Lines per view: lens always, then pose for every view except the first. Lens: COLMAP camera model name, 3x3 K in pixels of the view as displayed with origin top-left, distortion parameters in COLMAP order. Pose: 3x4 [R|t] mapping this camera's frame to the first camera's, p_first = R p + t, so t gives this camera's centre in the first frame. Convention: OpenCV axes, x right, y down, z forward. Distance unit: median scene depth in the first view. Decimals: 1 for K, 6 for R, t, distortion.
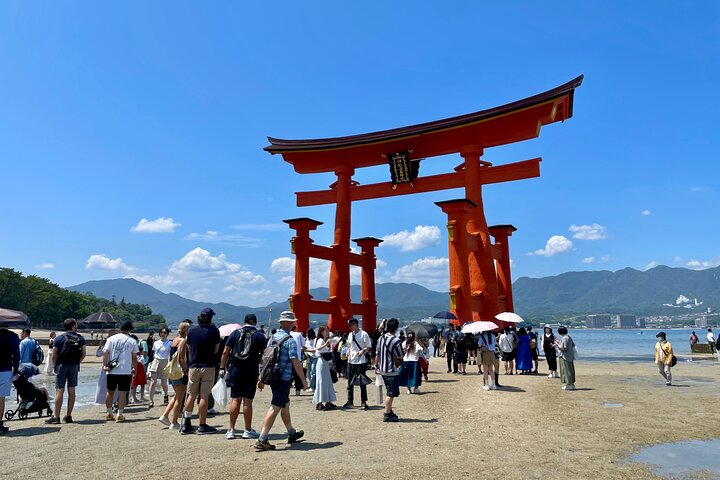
lens RADIAL K [[406.7, 0, 360.0], [0, 406.7, 240.0], [0, 0, 1]] dist [0.003718, -0.000618]
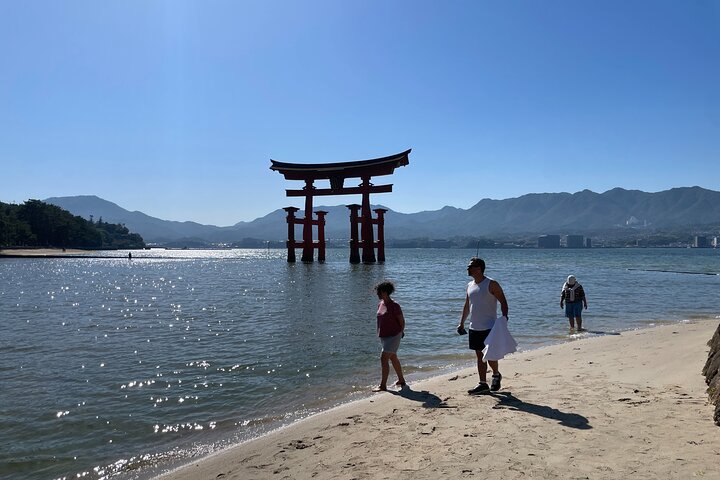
lens RADIAL K [[749.1, 0, 360.0], [0, 749.1, 240.0], [0, 0, 1]] dist [0.078834, -0.014569]
pose [[0.999862, 0.002058, 0.016481, 0.160245], [-0.005657, 0.975164, 0.221411, -0.729432], [-0.015616, -0.221474, 0.975041, -2.837093]]
